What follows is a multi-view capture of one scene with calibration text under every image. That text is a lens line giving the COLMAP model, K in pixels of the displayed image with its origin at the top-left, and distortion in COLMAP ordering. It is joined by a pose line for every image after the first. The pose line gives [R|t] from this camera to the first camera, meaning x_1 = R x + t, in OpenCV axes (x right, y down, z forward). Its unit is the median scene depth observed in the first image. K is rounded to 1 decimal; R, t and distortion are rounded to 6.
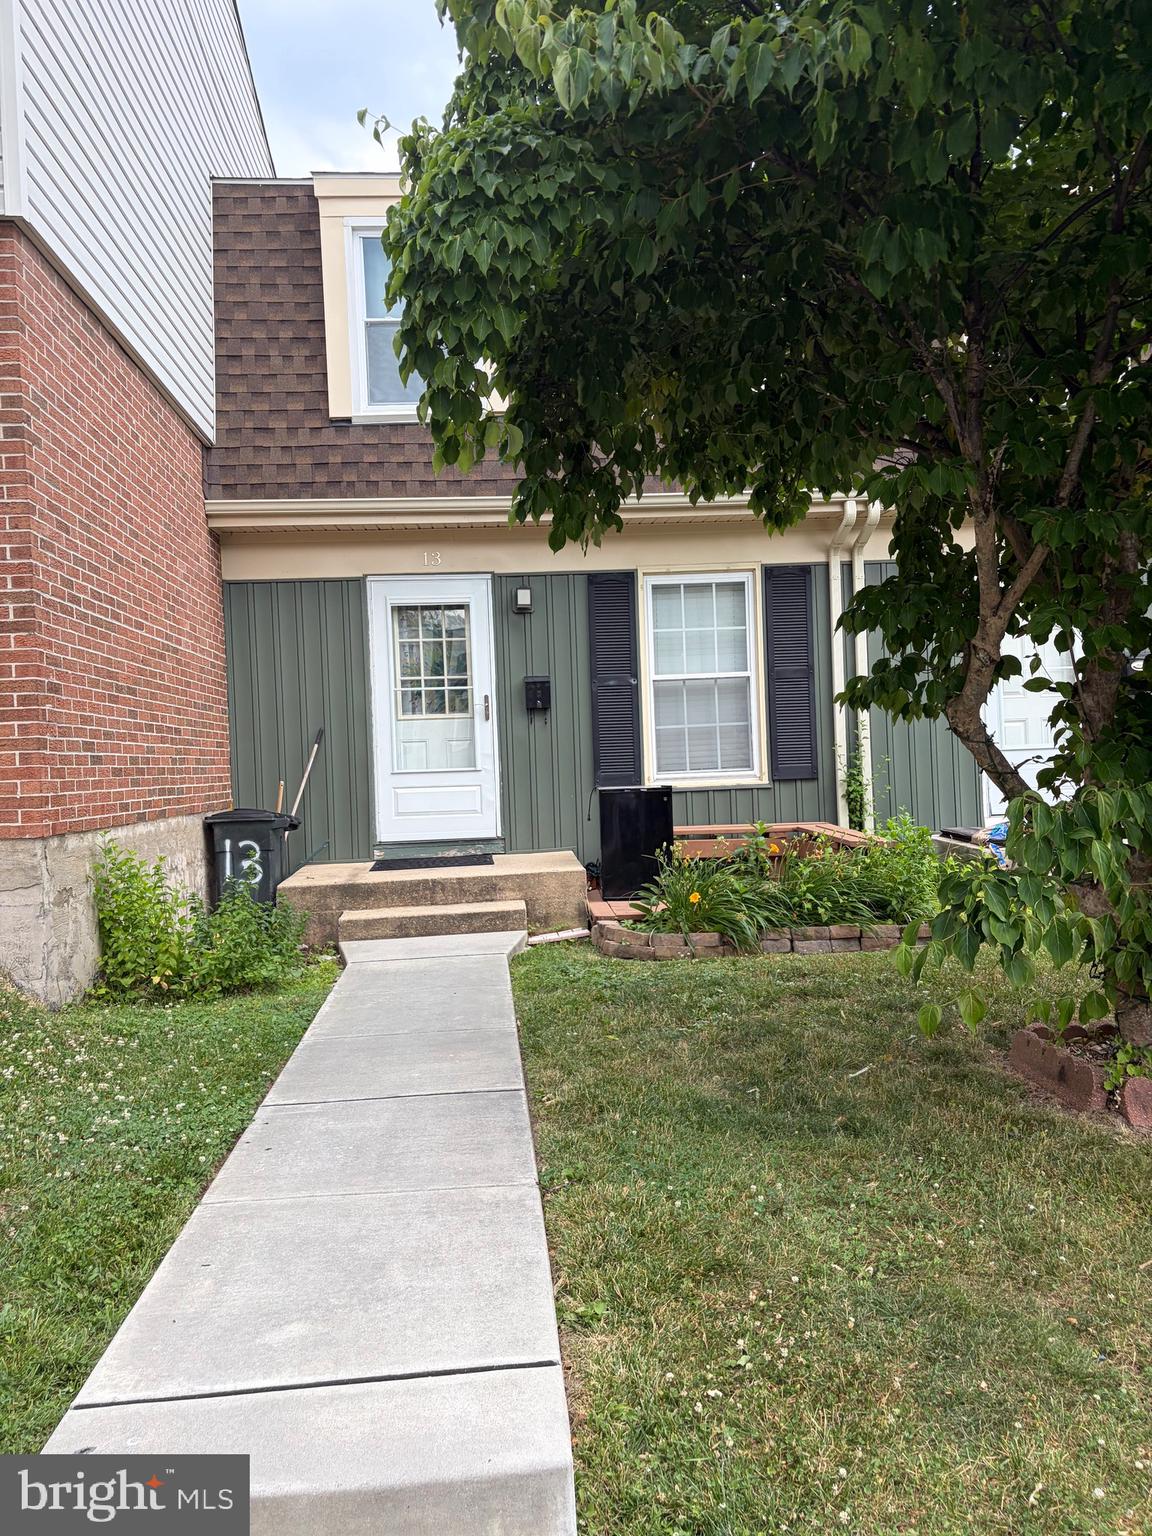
lens RADIAL K [[1172.7, 0, 581.2], [0, 1172.7, 769.8], [0, 0, 1]] dist [0.030374, -0.008152]
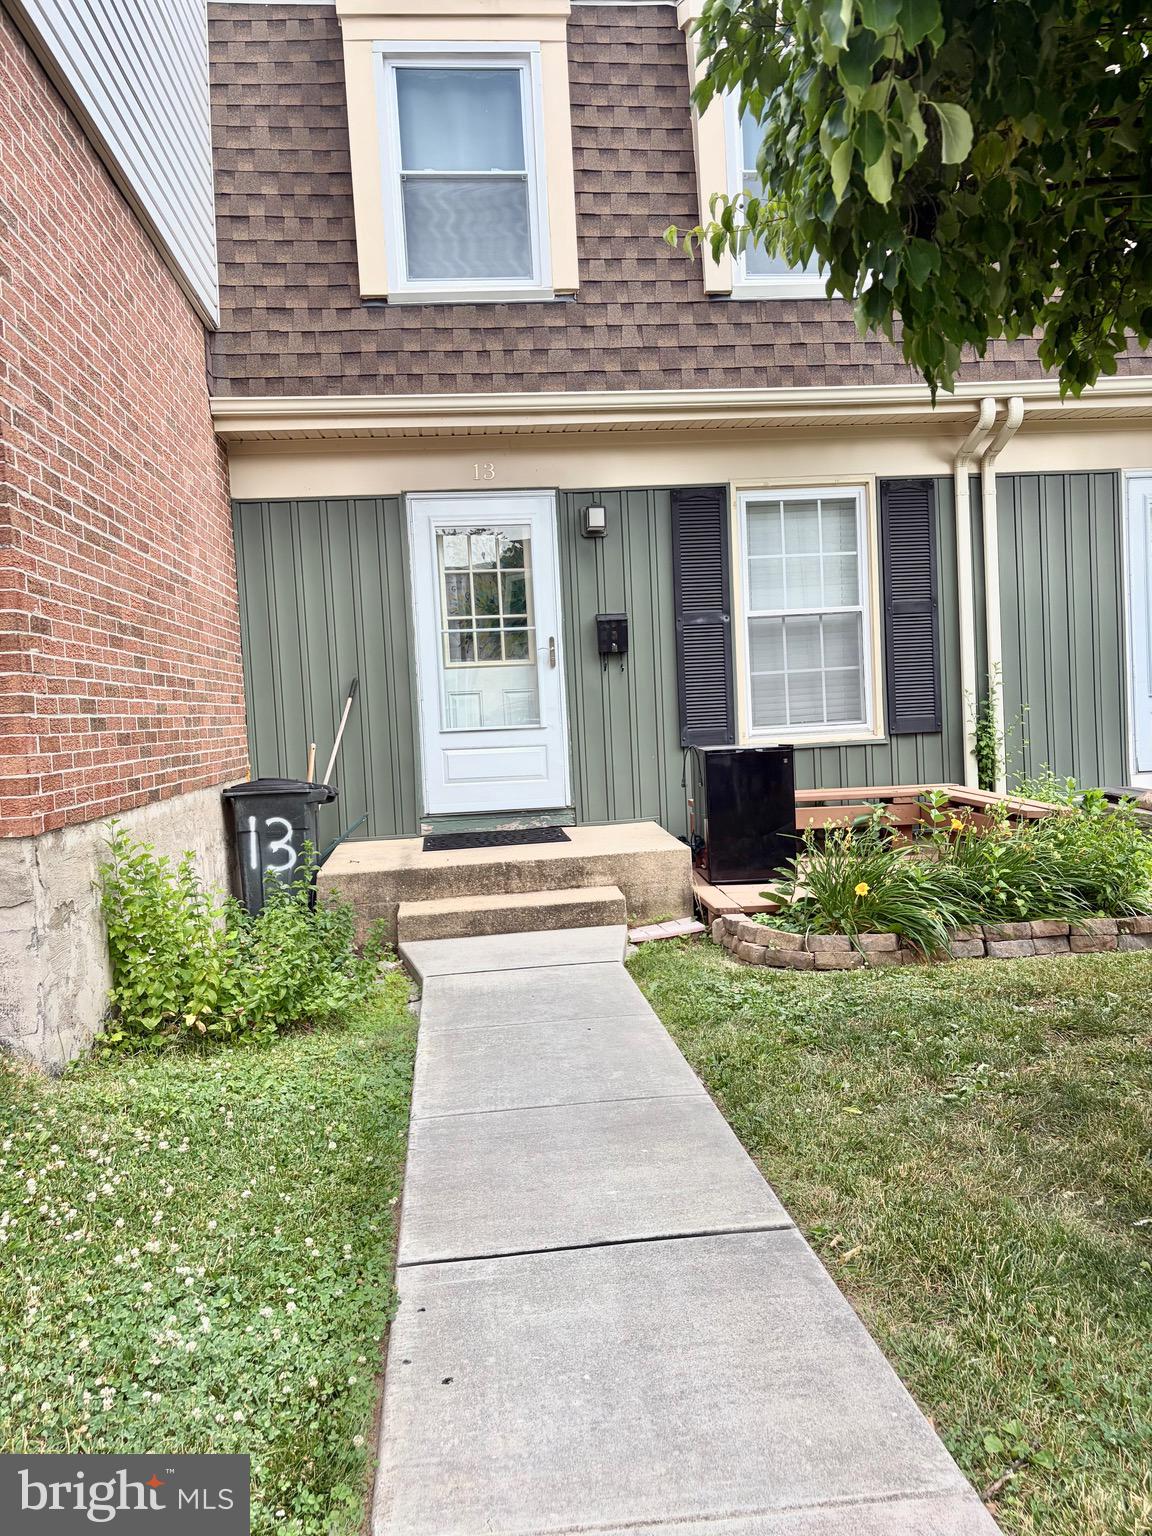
lens RADIAL K [[1176.8, 0, 587.7], [0, 1176.8, 769.3], [0, 0, 1]] dist [0.033416, 0.002106]
pose [[0.999523, -0.012073, 0.028410, -0.104355], [0.010827, 0.998990, 0.043614, -0.007552], [-0.028908, -0.043285, 0.998644, 0.204984]]
